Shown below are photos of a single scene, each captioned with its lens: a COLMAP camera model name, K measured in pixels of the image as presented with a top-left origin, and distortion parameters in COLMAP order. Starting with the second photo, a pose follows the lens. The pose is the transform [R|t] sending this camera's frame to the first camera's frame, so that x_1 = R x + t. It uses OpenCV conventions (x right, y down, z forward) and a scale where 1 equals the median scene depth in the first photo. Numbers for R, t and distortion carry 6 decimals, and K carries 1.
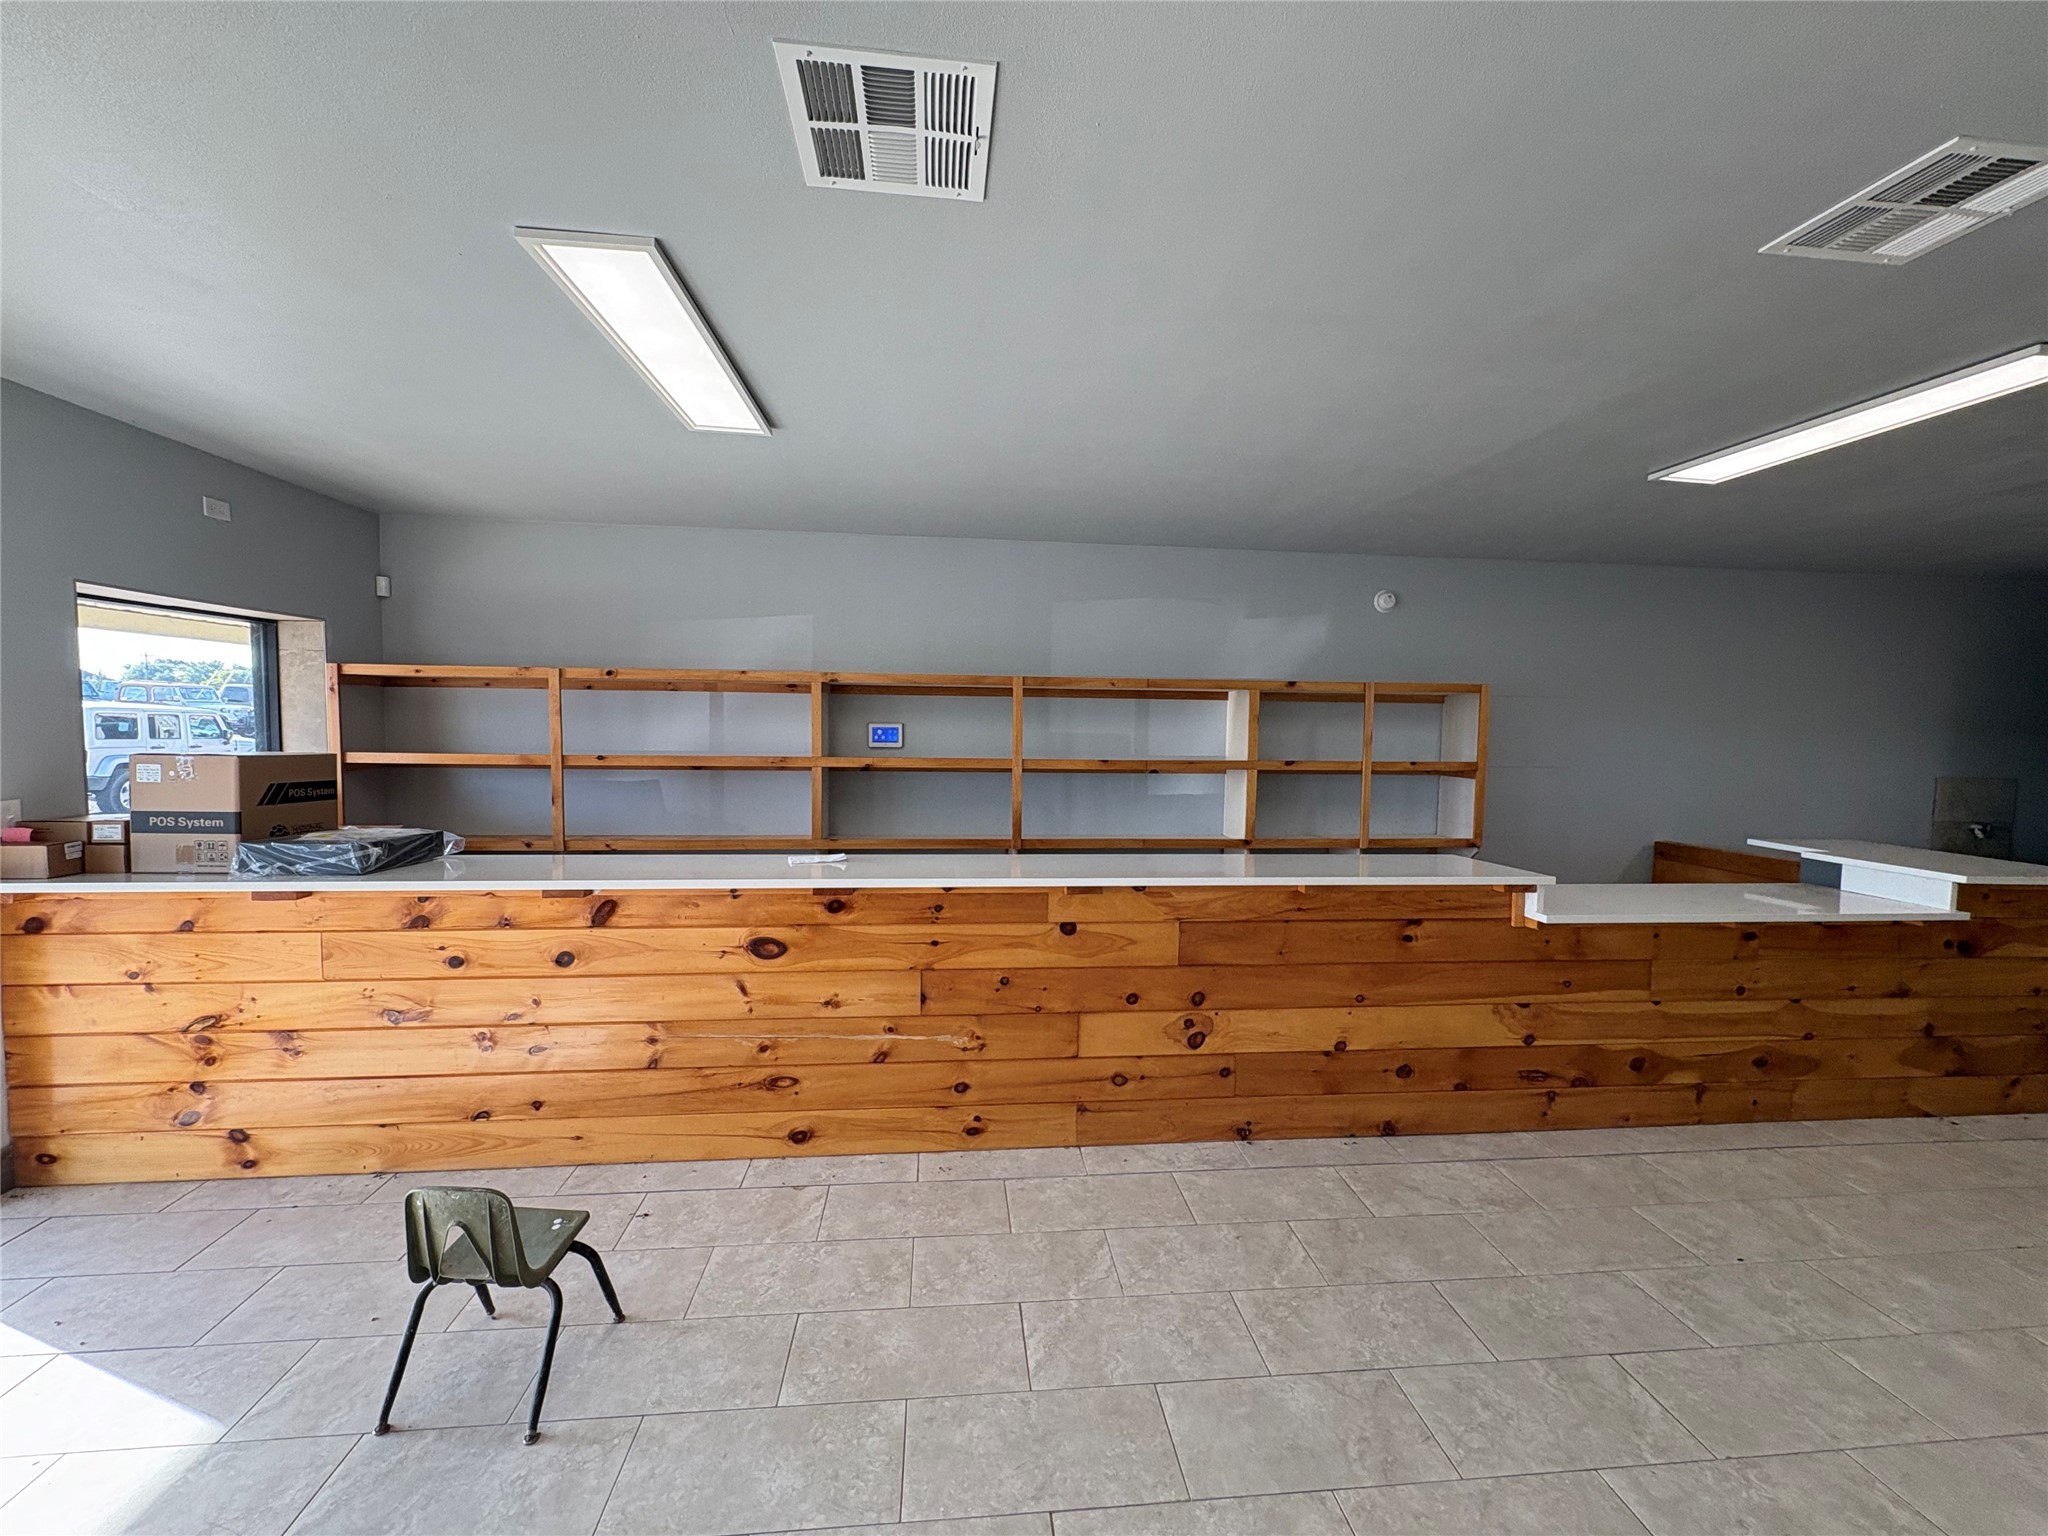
lens RADIAL K [[813.9, 0, 1021.4], [0, 813.9, 770.6], [0, 0, 1]] dist [0.000524, -0.000155]
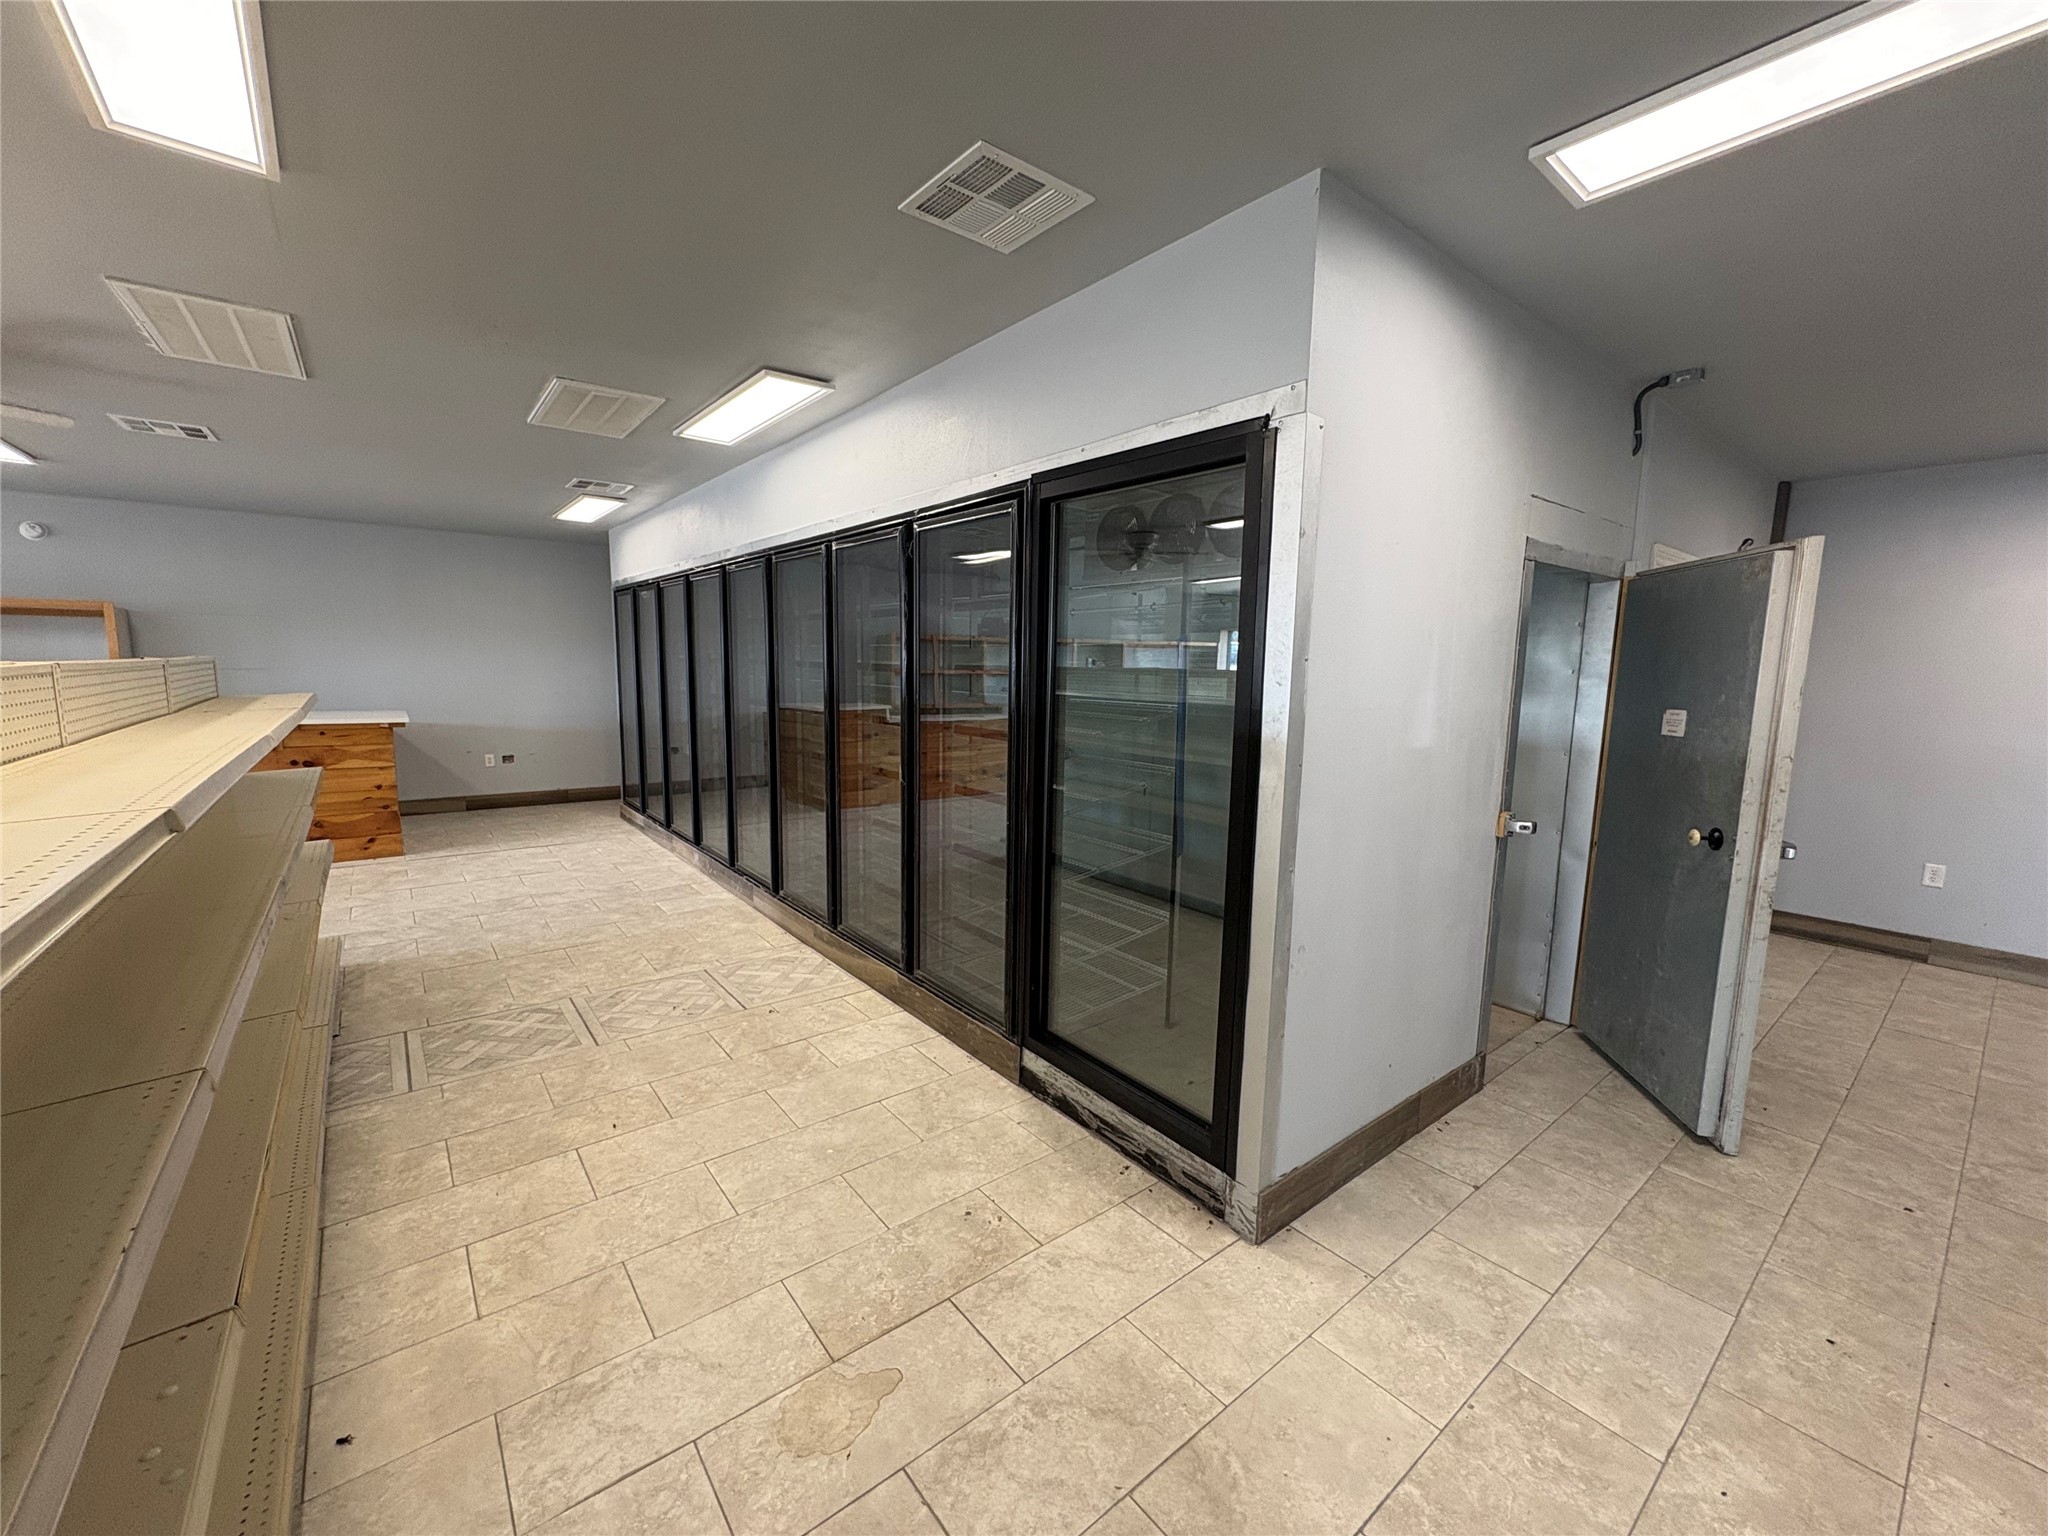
lens RADIAL K [[816.1, 0, 1020.3], [0, 816.1, 758.4], [0, 0, 1]] dist [0.009941, -0.000159]
pose [[0.840047, -0.063053, 0.538837, 1.595070], [0.028055, 0.996943, 0.072920, 0.130469], [-0.541788, -0.046139, 0.839248, -1.345256]]
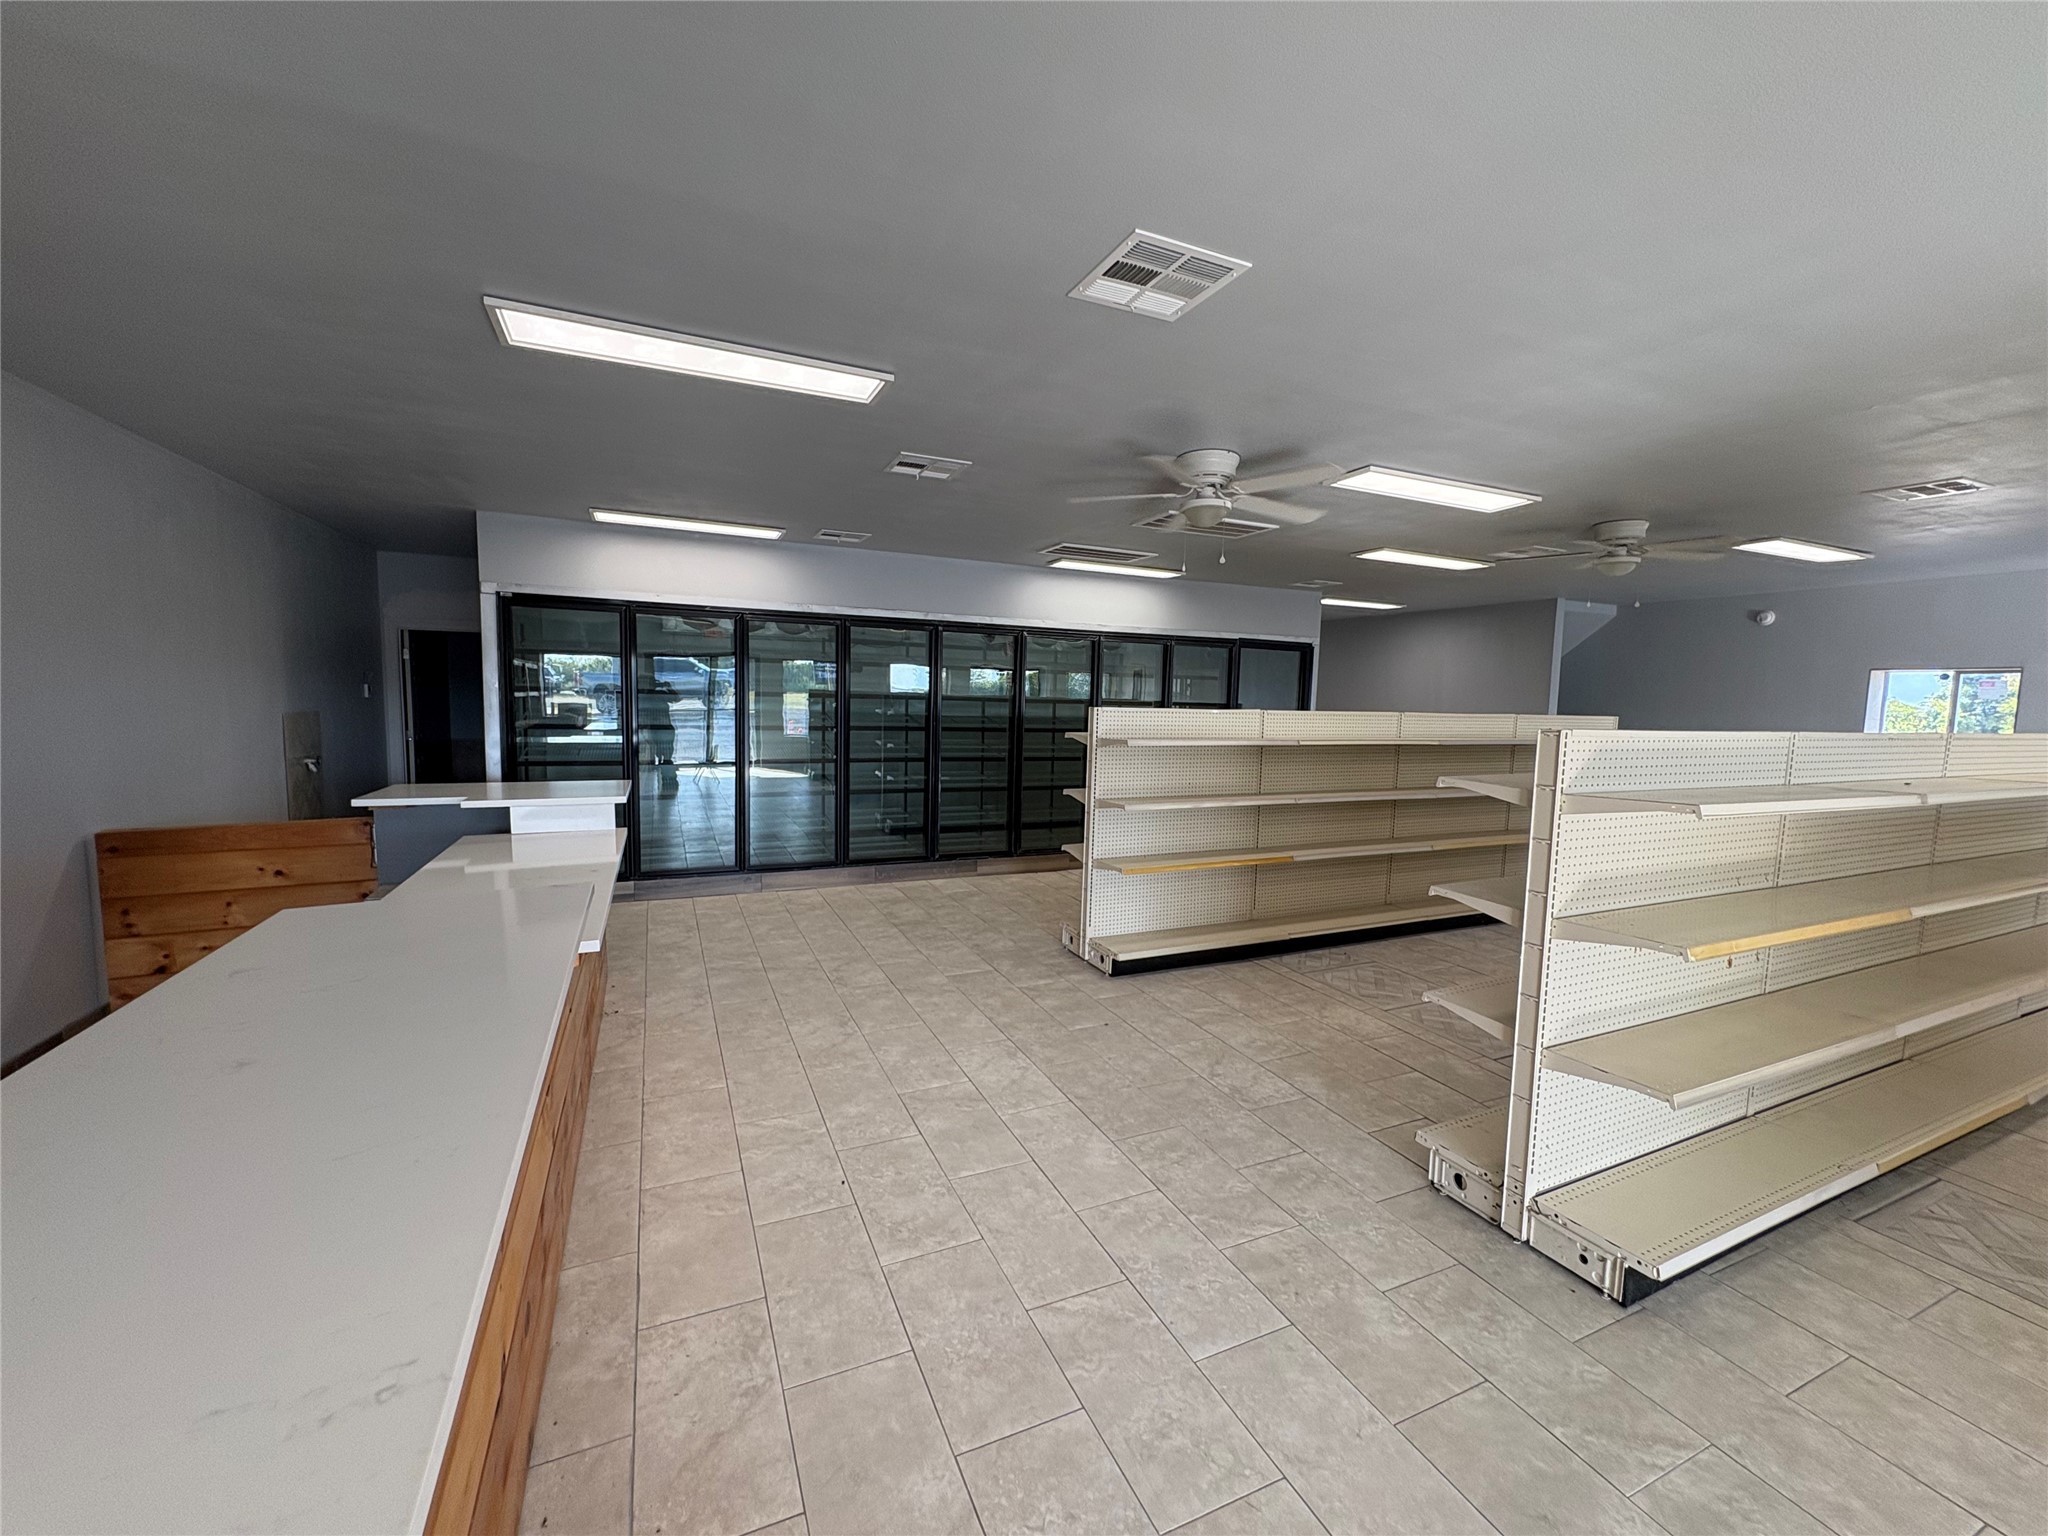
lens RADIAL K [[813.9, 0, 1021.4], [0, 813.9, 770.6], [0, 0, 1]] dist [0.000524, -0.000155]
pose [[-0.321844, -0.110553, 0.940316, -0.082592], [0.030177, 0.991457, 0.126894, -0.034057], [-0.946312, 0.069216, -0.315758, 0.848119]]
